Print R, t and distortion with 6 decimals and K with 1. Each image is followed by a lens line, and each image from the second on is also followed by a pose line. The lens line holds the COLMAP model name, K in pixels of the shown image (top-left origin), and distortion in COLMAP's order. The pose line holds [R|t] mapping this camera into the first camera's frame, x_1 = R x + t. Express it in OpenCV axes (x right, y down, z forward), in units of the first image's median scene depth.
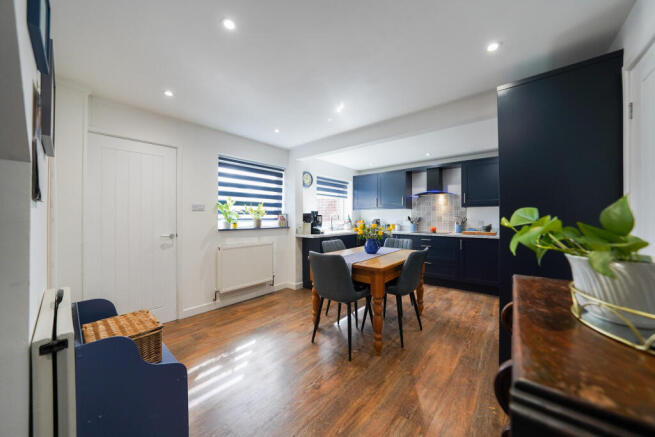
lens RADIAL K [[227.1, 0, 327.5], [0, 227.1, 218.5], [0, 0, 1]] dist [-0.001483, 0.000275]
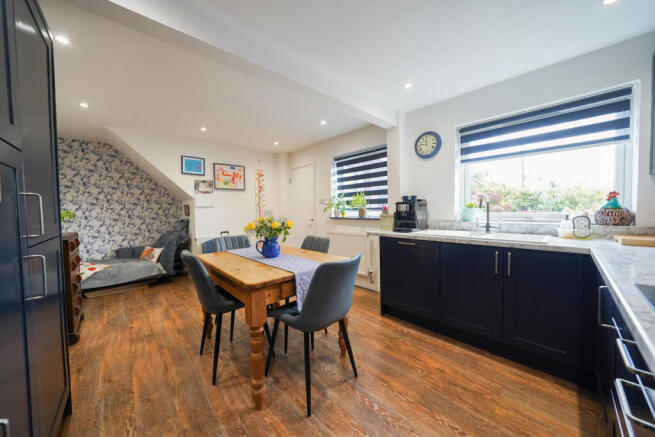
lens RADIAL K [[227.1, 0, 327.5], [0, 227.1, 218.5], [0, 0, 1]] dist [-0.001483, 0.000275]
pose [[-0.111356, 0.043853, -0.992813, 0.586230], [0.014983, 0.998986, 0.042445, -0.000106], [0.993668, -0.010149, -0.111900, 0.820353]]
